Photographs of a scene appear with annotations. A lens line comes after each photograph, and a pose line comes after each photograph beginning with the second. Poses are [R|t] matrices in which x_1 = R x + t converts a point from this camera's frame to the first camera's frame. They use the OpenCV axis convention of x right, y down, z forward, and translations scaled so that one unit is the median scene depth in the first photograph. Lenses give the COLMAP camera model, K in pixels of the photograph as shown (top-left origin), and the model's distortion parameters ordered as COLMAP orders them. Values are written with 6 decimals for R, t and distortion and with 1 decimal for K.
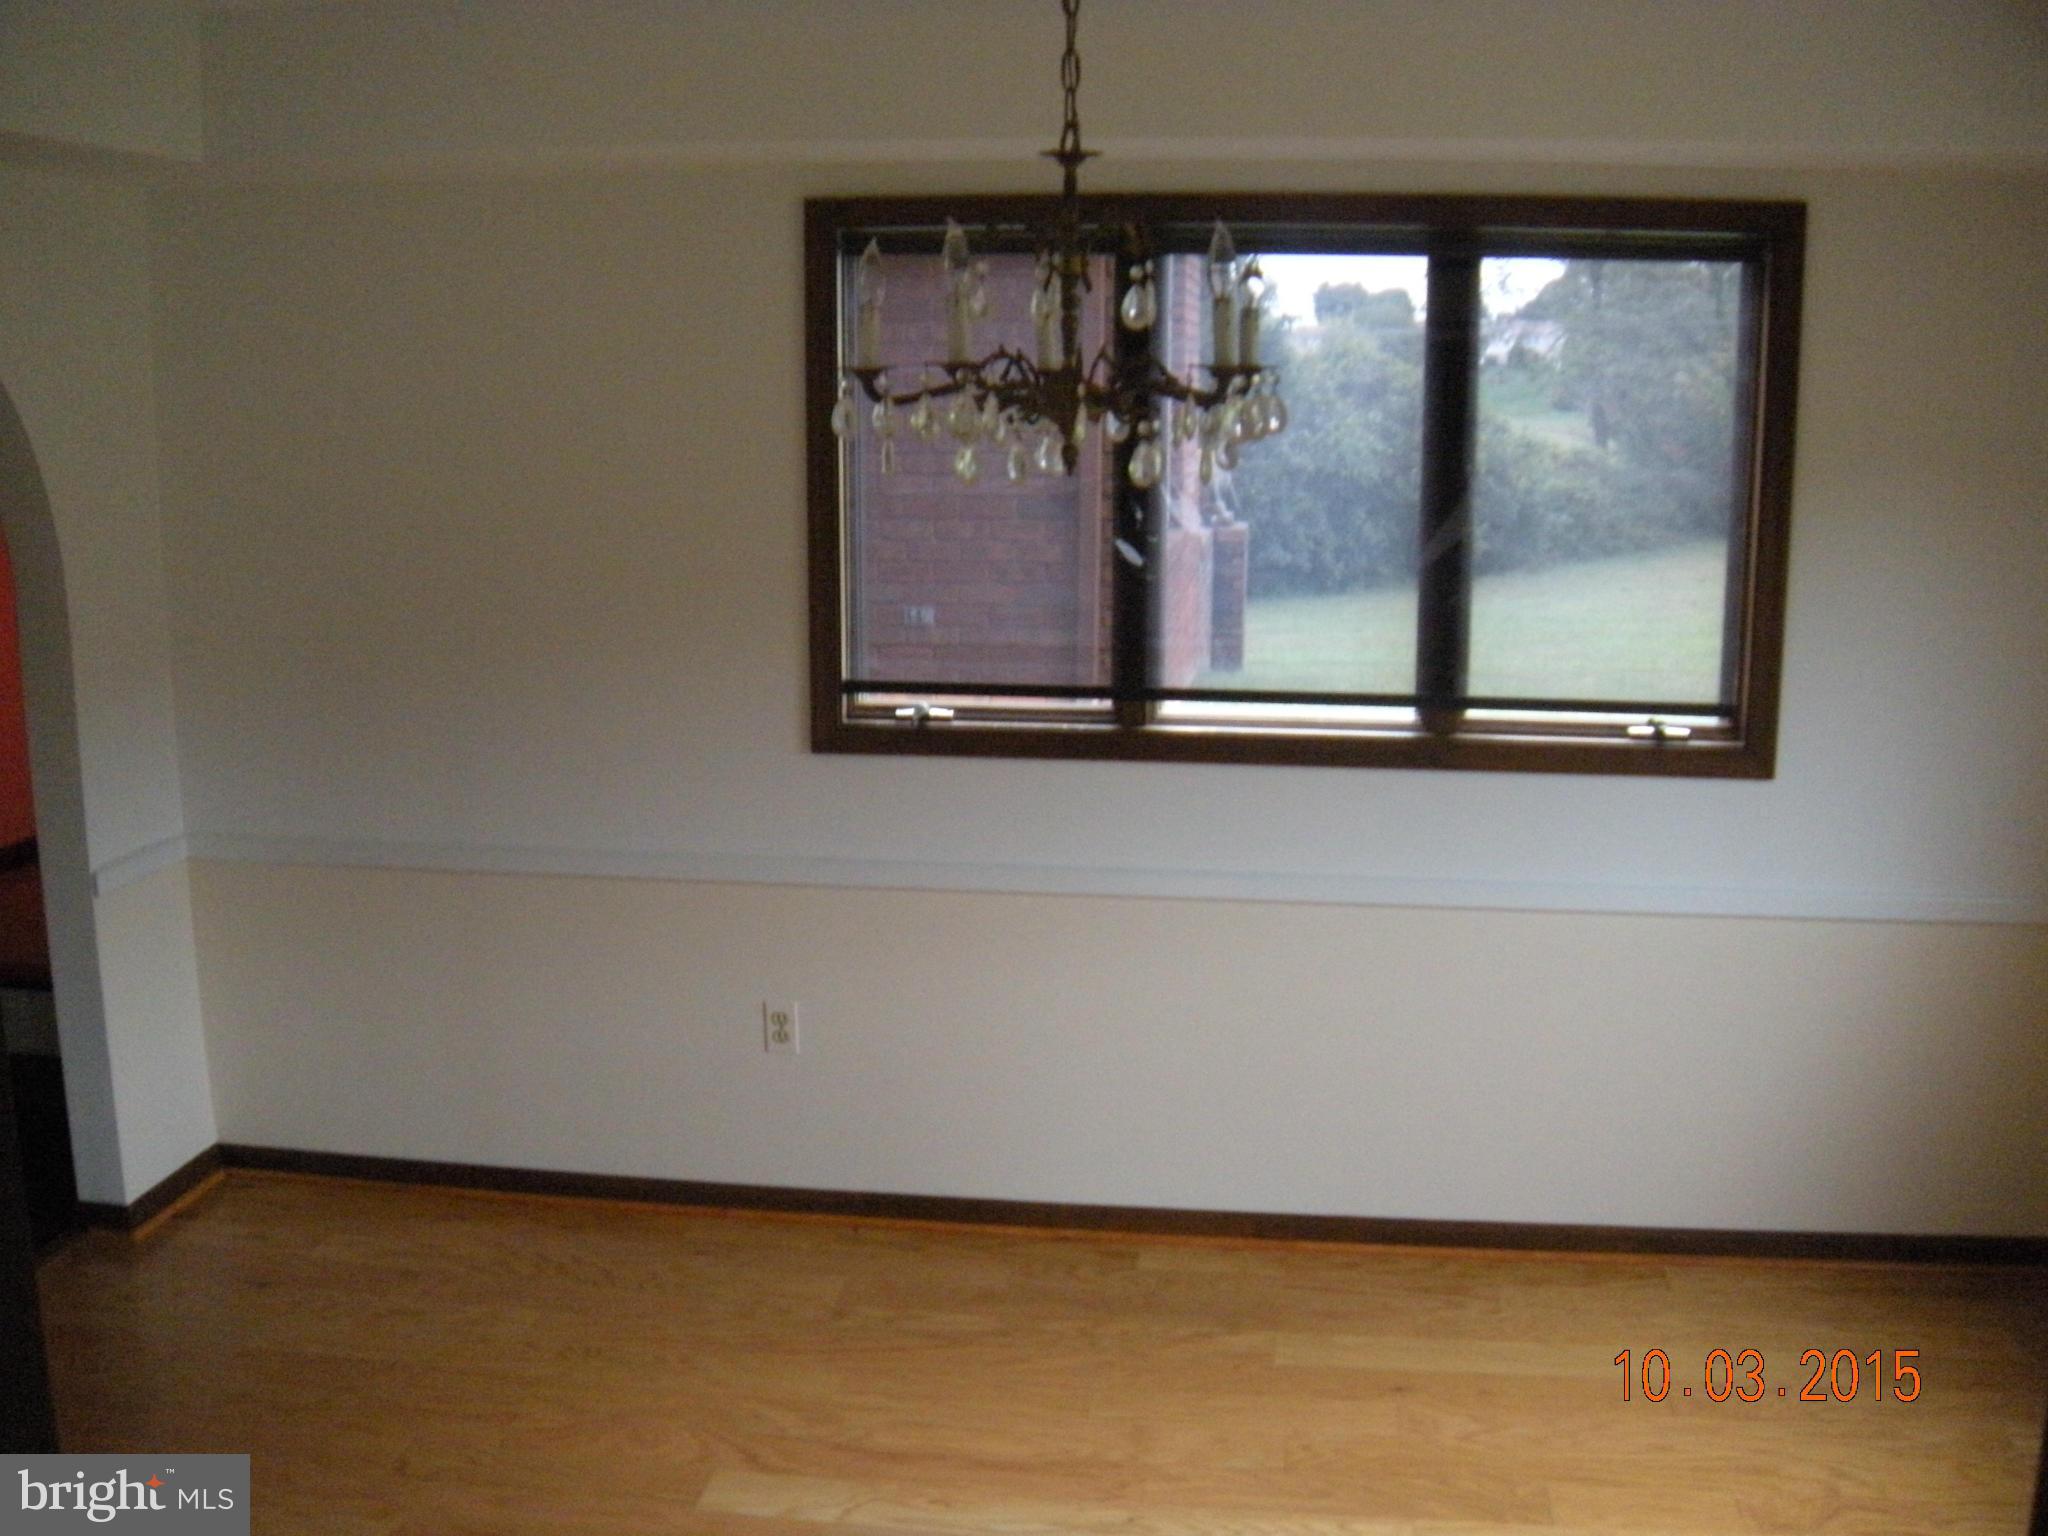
lens RADIAL K [[2080.5, 0, 1024.0], [0, 2080.5, 768.0], [0, 0, 1]] dist [-0.228833, 0.184871]
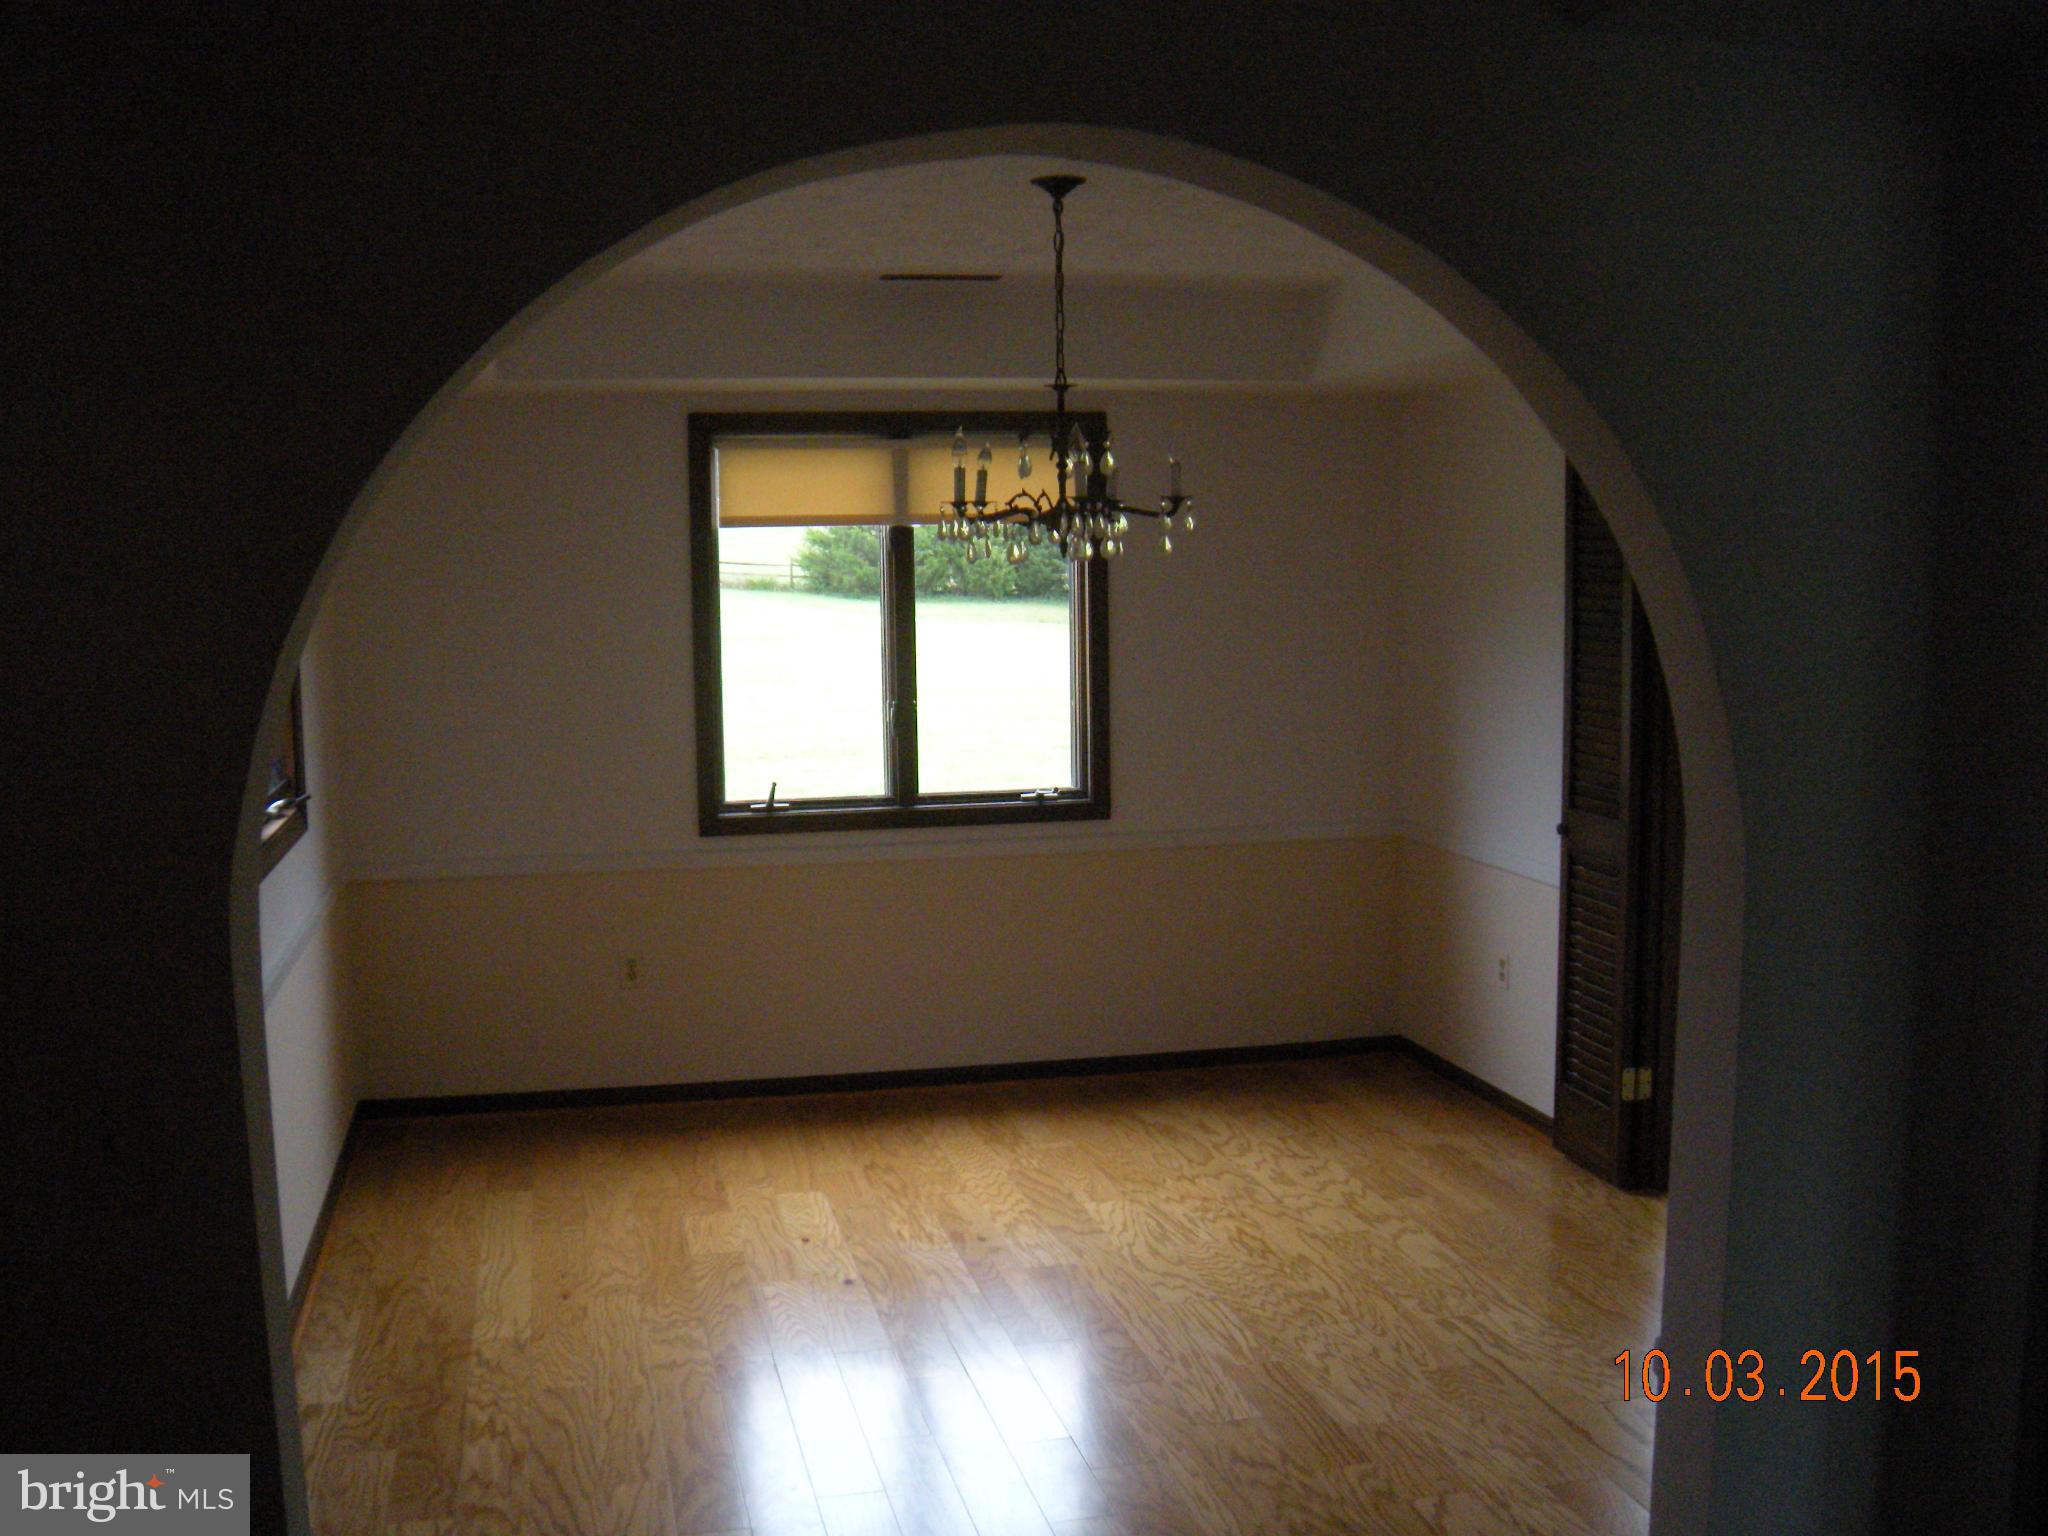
lens RADIAL K [[2080.5, 0, 1024.0], [0, 2080.5, 768.0], [0, 0, 1]] dist [-0.228833, 0.184871]
pose [[-0.364923, -0.097558, 0.925912, -0.944711], [0.192881, 0.964998, 0.177695, -0.166921], [-0.910839, 0.243436, -0.333333, 0.945107]]
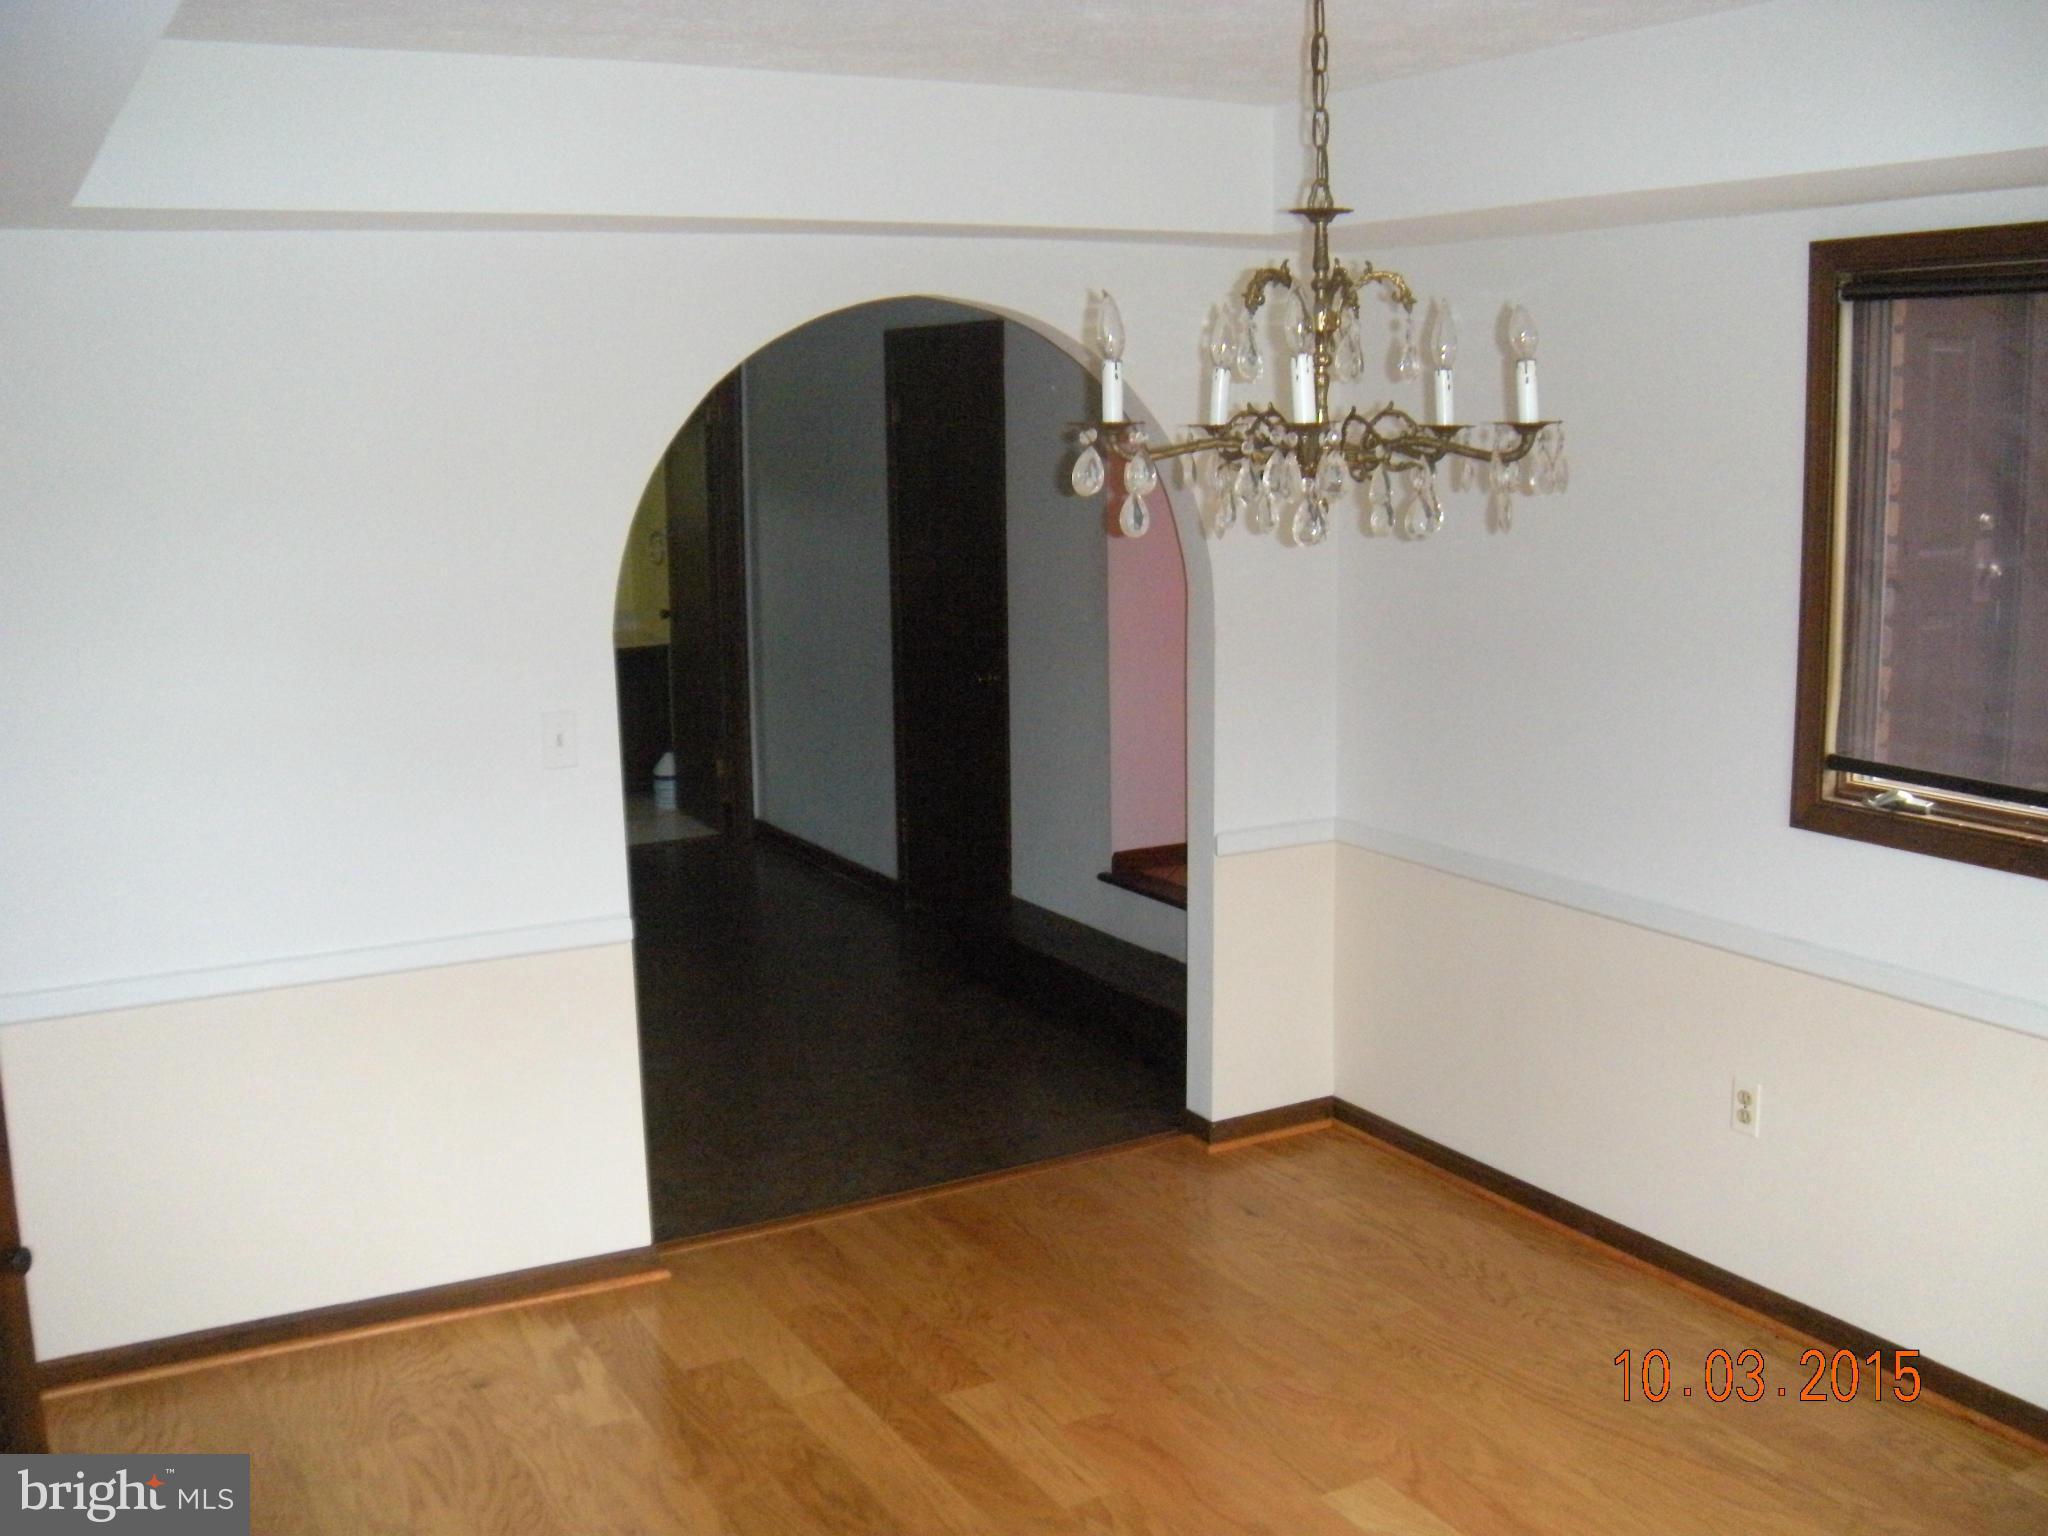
lens RADIAL K [[2080.5, 0, 1024.0], [0, 2080.5, 768.0], [0, 0, 1]] dist [-0.228833, 0.184871]
pose [[0.595758, 0.126045, -0.793212, 0.417676], [-0.138122, 0.988974, 0.053413, -0.034564], [0.791198, 0.077739, 0.606599, 0.163380]]
